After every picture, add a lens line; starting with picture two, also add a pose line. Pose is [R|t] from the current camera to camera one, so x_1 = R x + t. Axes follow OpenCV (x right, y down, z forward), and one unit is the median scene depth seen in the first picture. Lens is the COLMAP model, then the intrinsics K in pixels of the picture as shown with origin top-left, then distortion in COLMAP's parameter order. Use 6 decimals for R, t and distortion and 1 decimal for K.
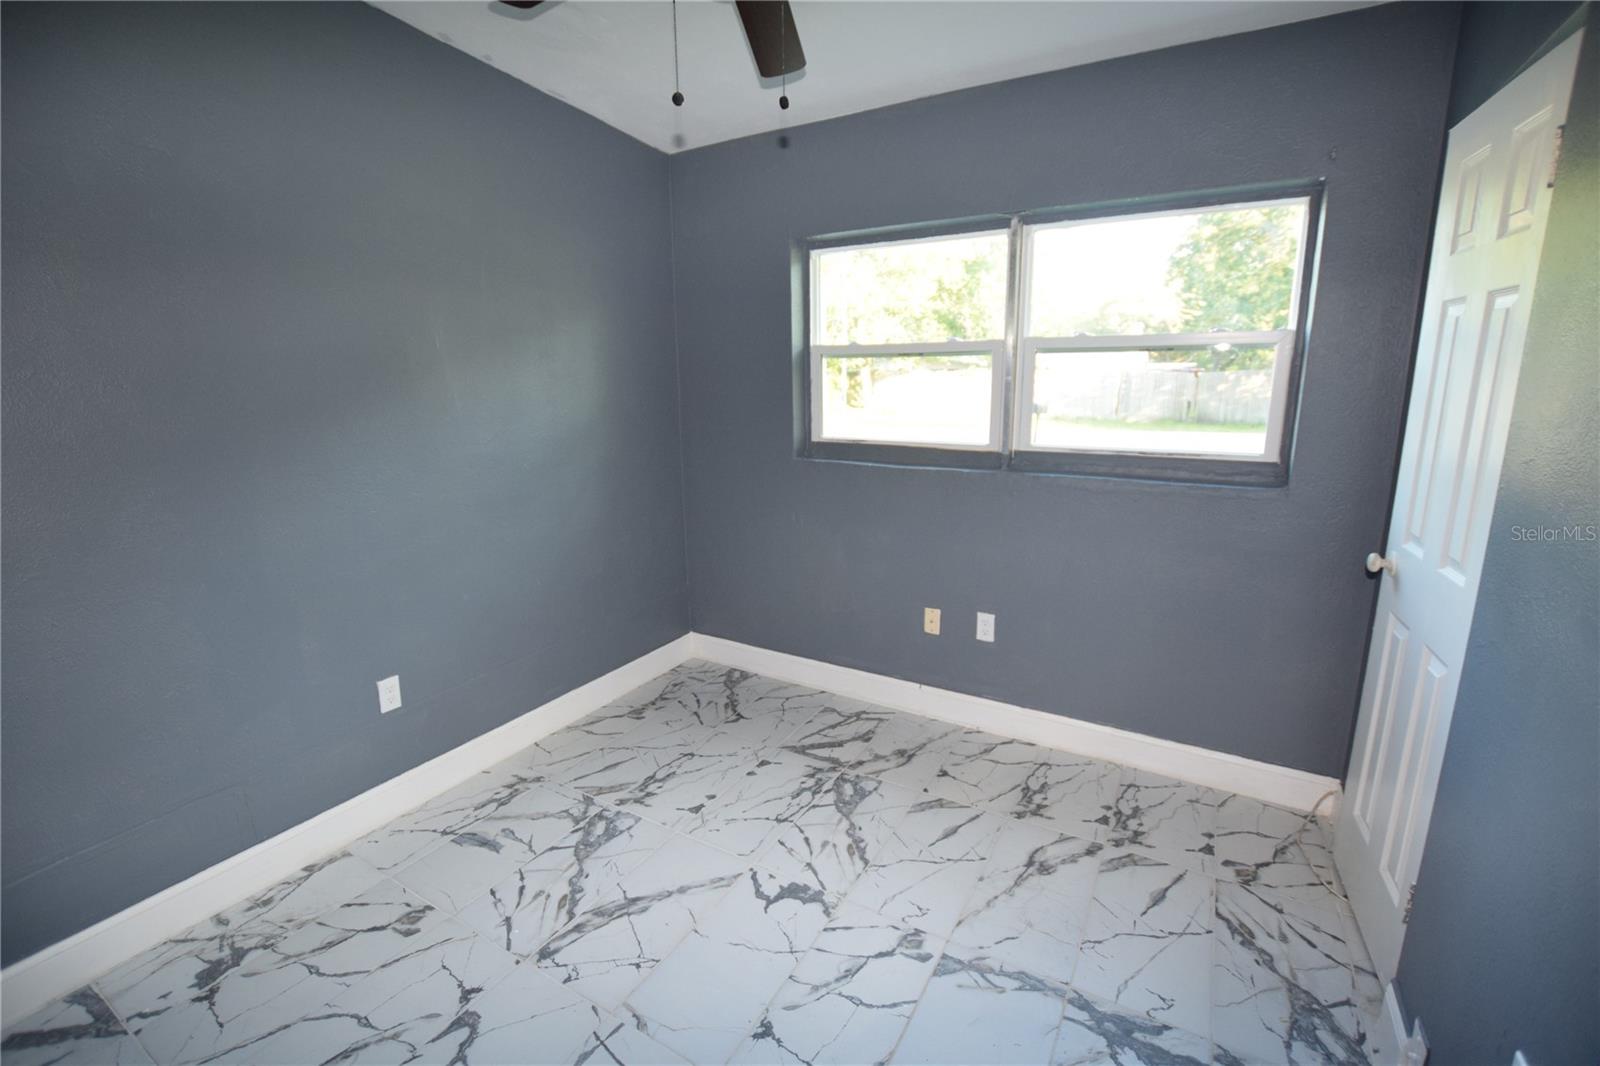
lens RADIAL K [[705.0, 0, 793.0], [0, 705.0, 522.9], [0, 0, 1]] dist [-0.034407, 0.005495]
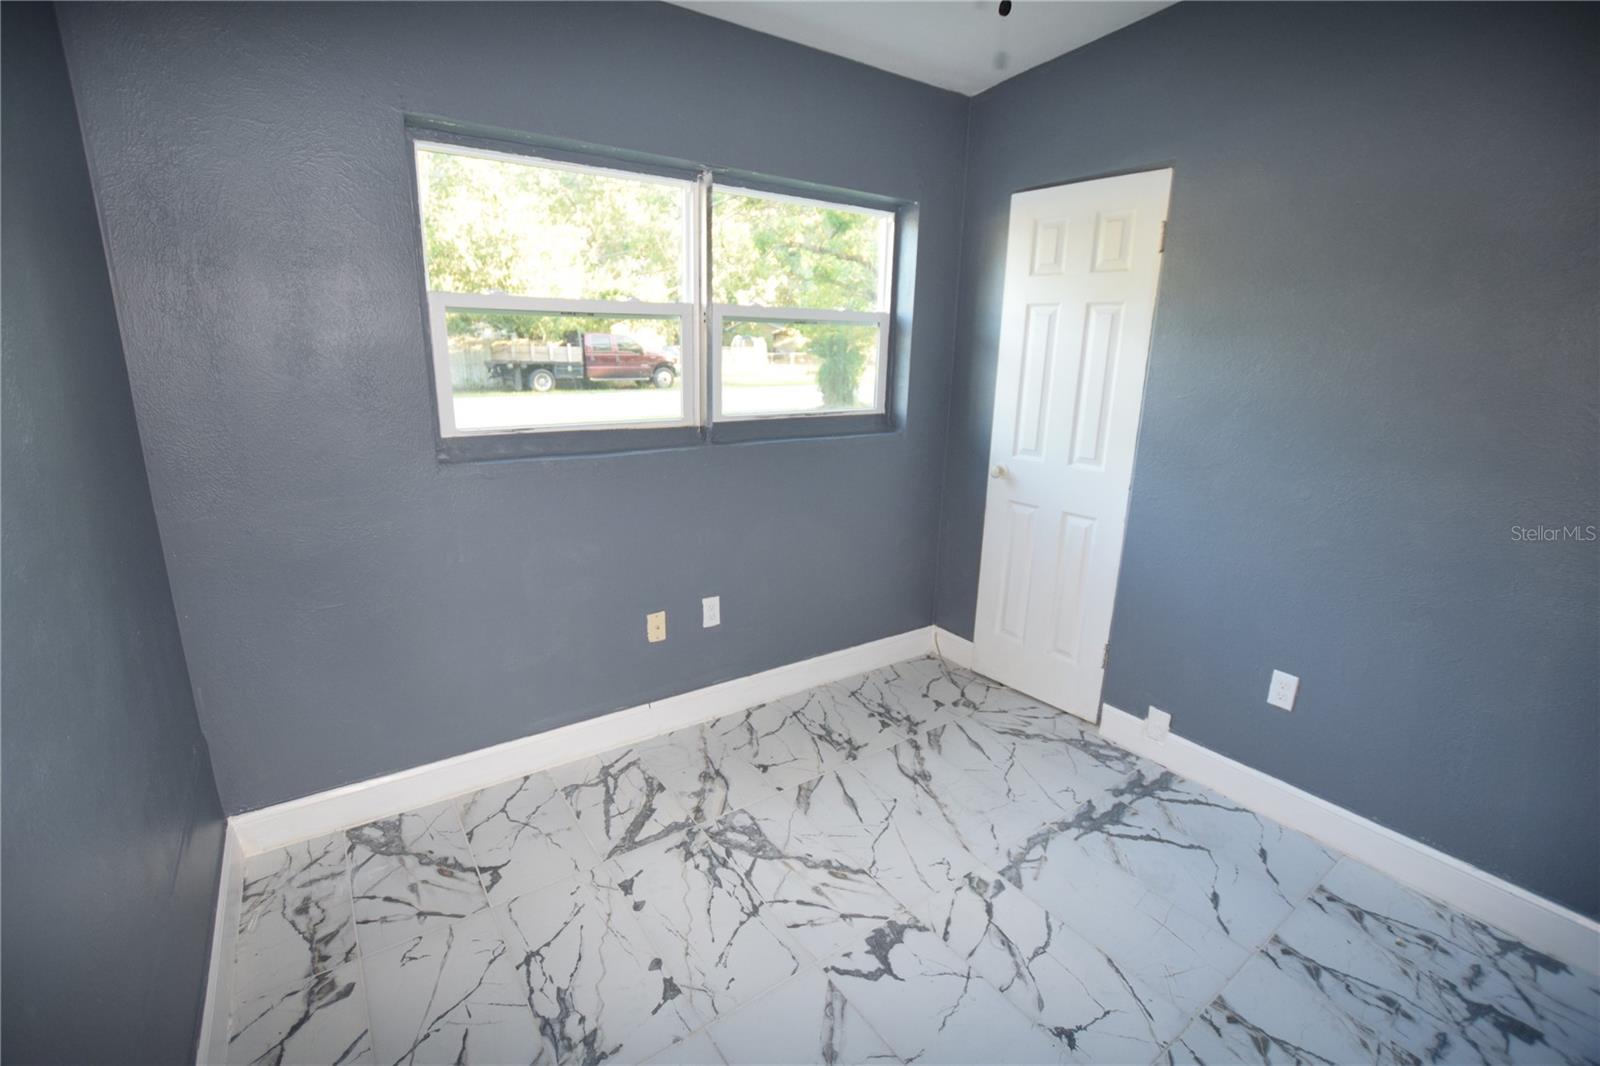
lens RADIAL K [[705.0, 0, 793.0], [0, 705.0, 522.9], [0, 0, 1]] dist [-0.034407, 0.005495]
pose [[0.410185, -0.206022, 0.888427, -0.587868], [0.164725, 0.974865, 0.150014, -0.108891], [-0.897003, 0.084813, 0.433812, 0.565111]]
